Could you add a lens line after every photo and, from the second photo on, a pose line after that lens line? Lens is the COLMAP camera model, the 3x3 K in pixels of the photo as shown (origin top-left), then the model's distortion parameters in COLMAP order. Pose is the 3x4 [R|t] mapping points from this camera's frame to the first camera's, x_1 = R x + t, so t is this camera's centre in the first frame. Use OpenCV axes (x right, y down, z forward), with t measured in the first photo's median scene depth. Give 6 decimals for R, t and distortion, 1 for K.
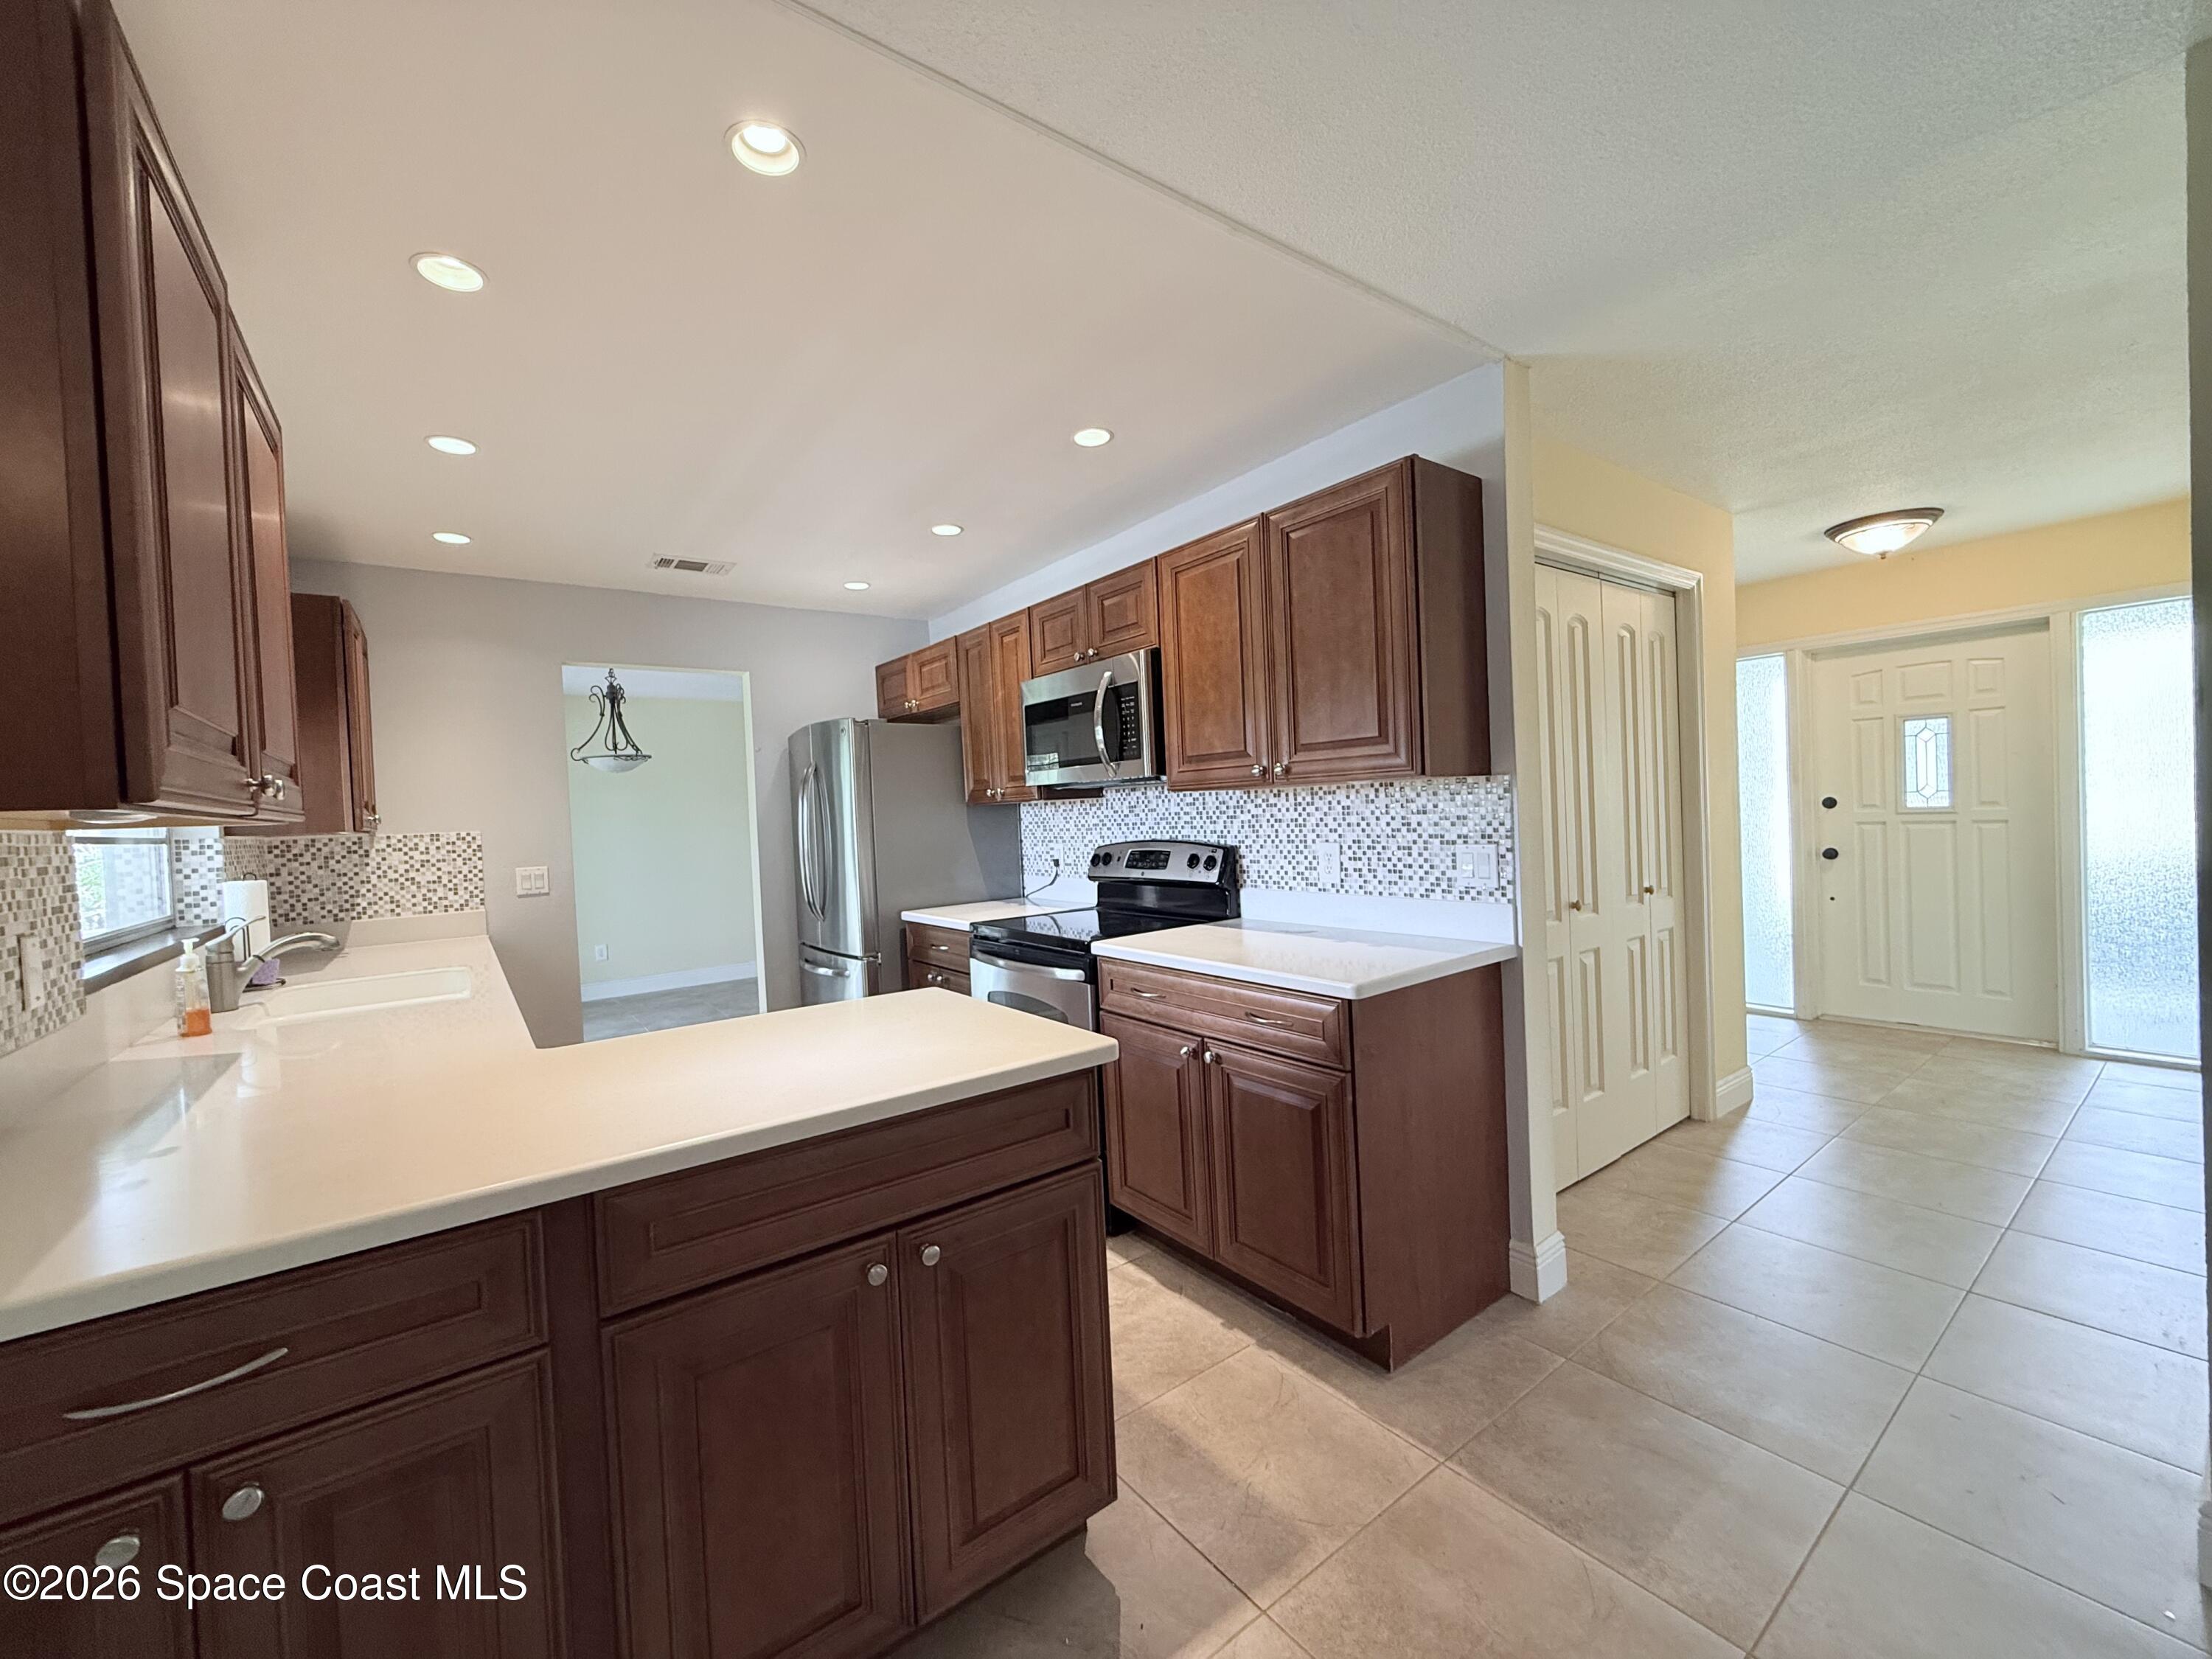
lens RADIAL K [[882.6, 0, 1096.7], [0, 882.6, 833.7], [0, 0, 1]] dist [-0.002513, 0.000526]
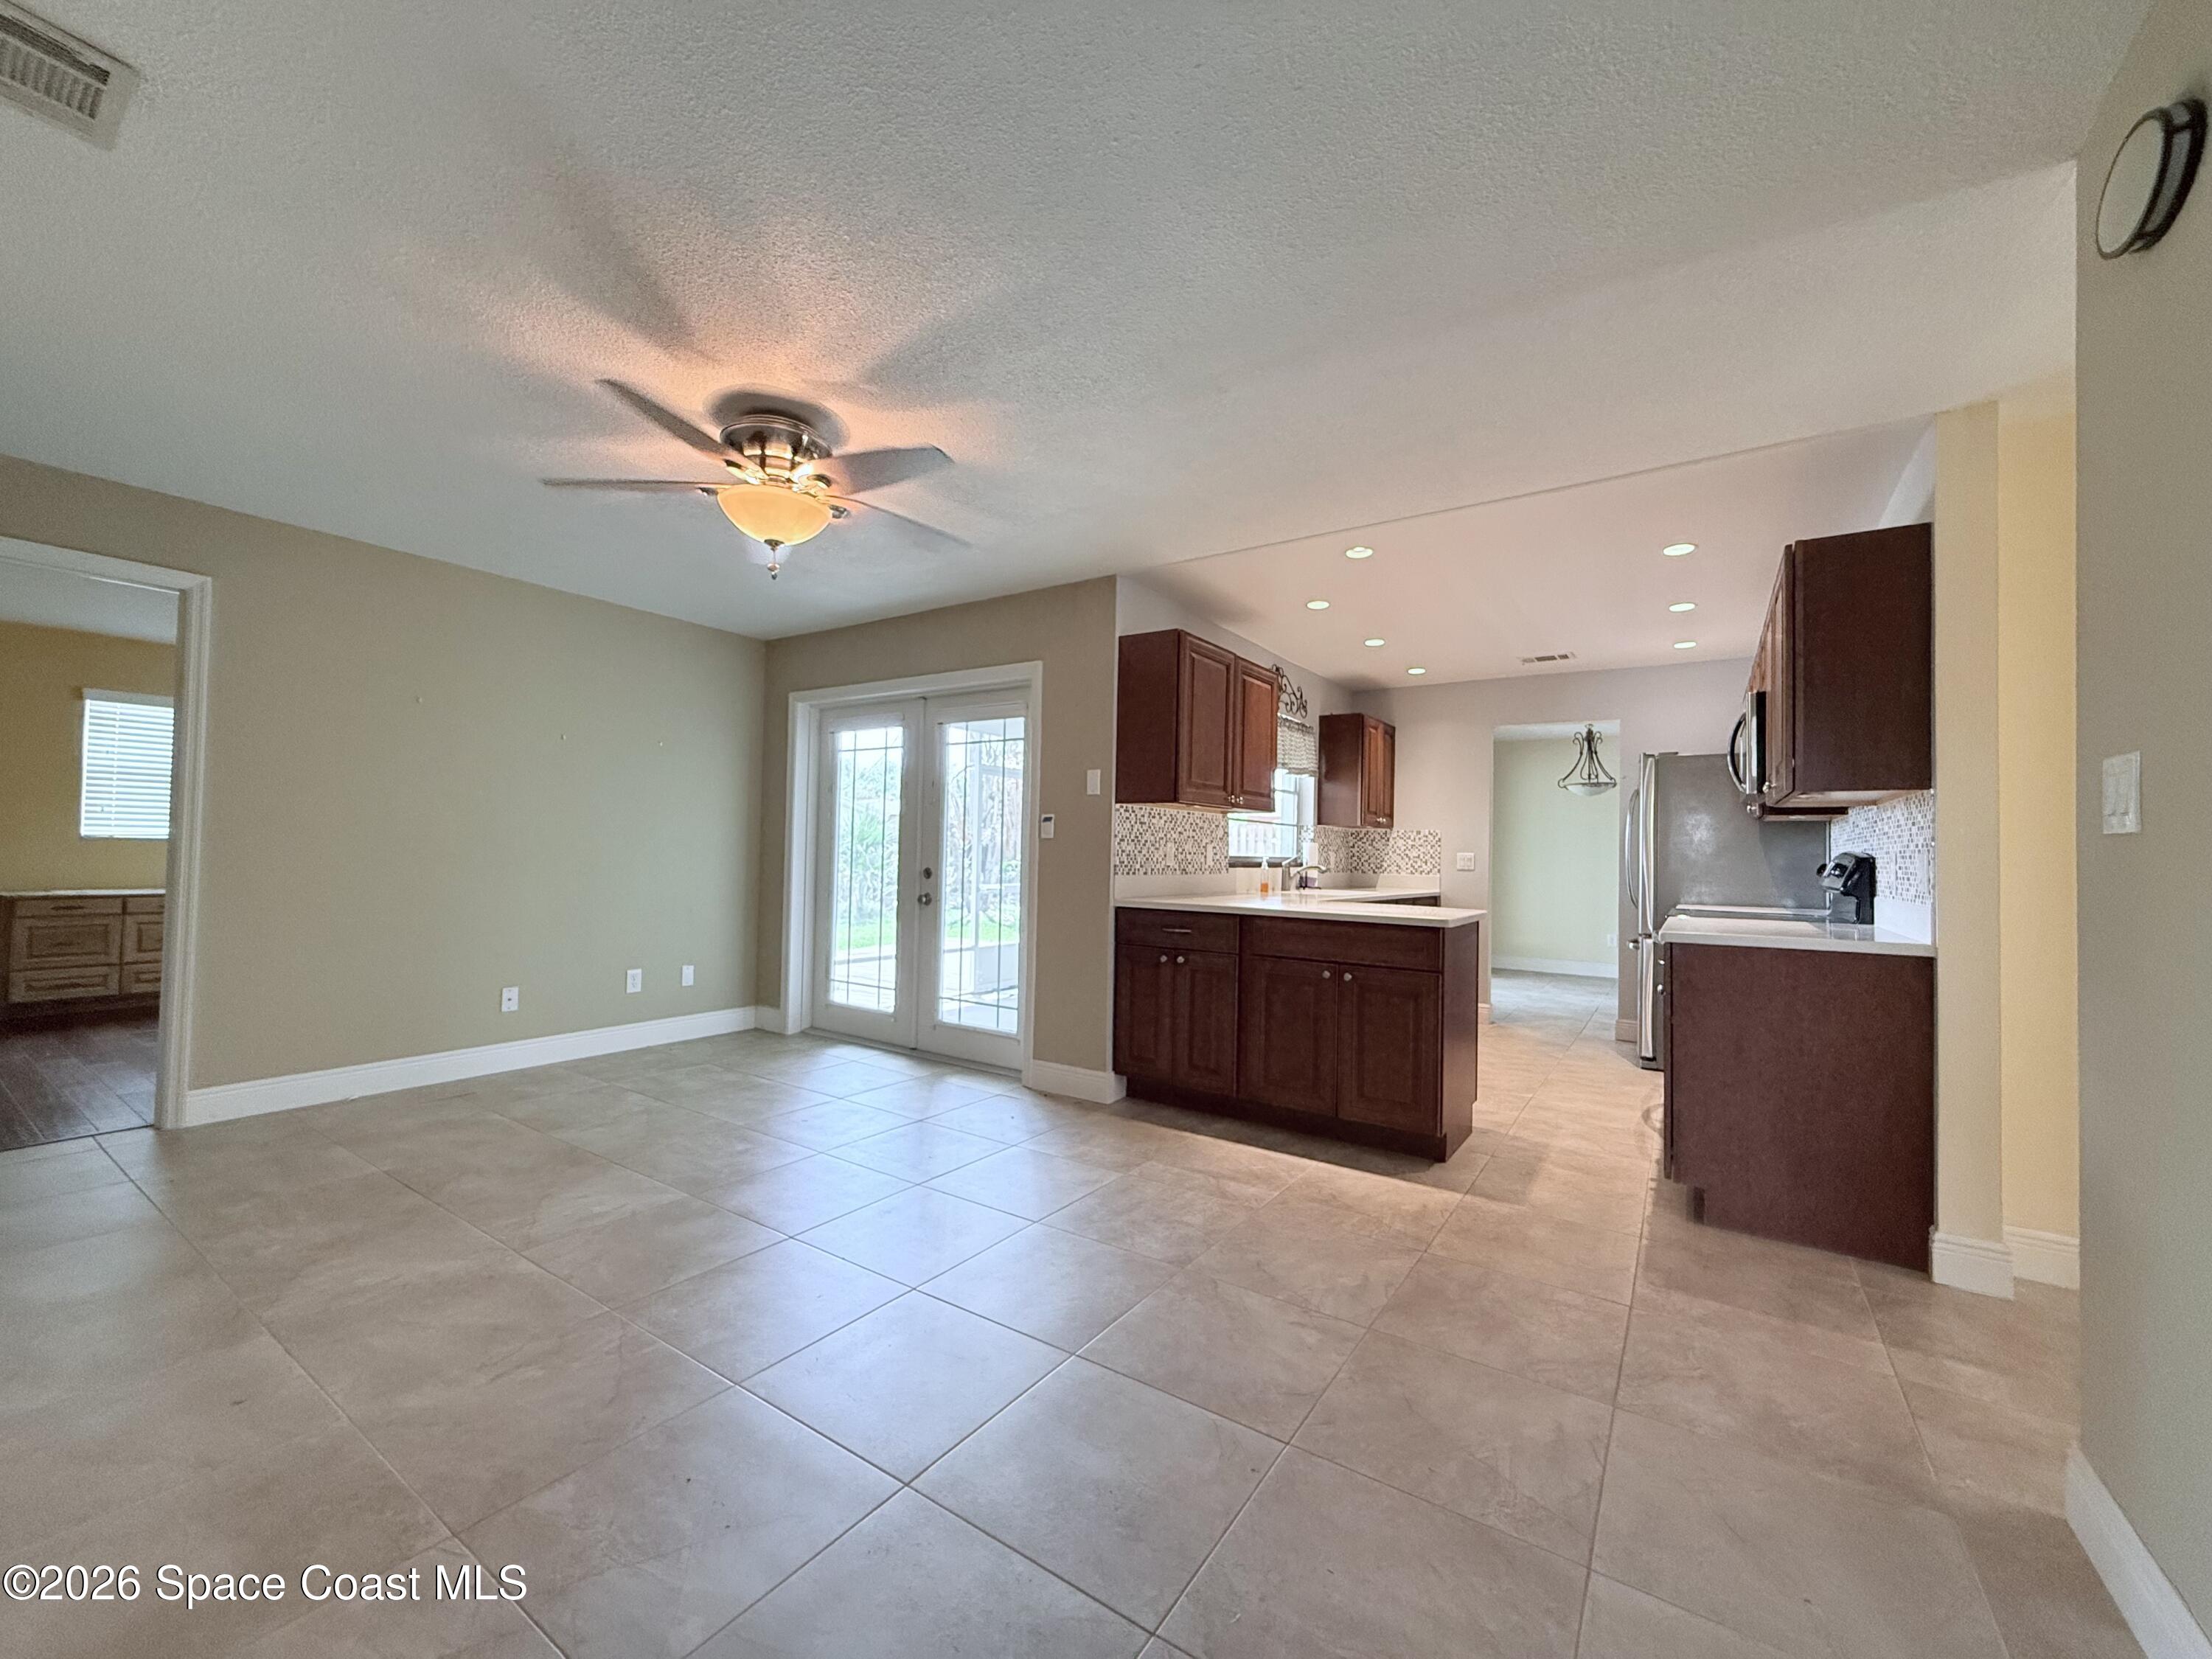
lens RADIAL K [[882.6, 0, 1099.7], [0, 882.6, 829.6], [0, 0, 1]] dist [-0.002513, 0.000526]
pose [[0.334827, 0.027142, -0.941889, 0.856028], [-0.059159, 0.998219, 0.007735, 0.026799], [0.940421, 0.053132, 0.335836, -0.254222]]
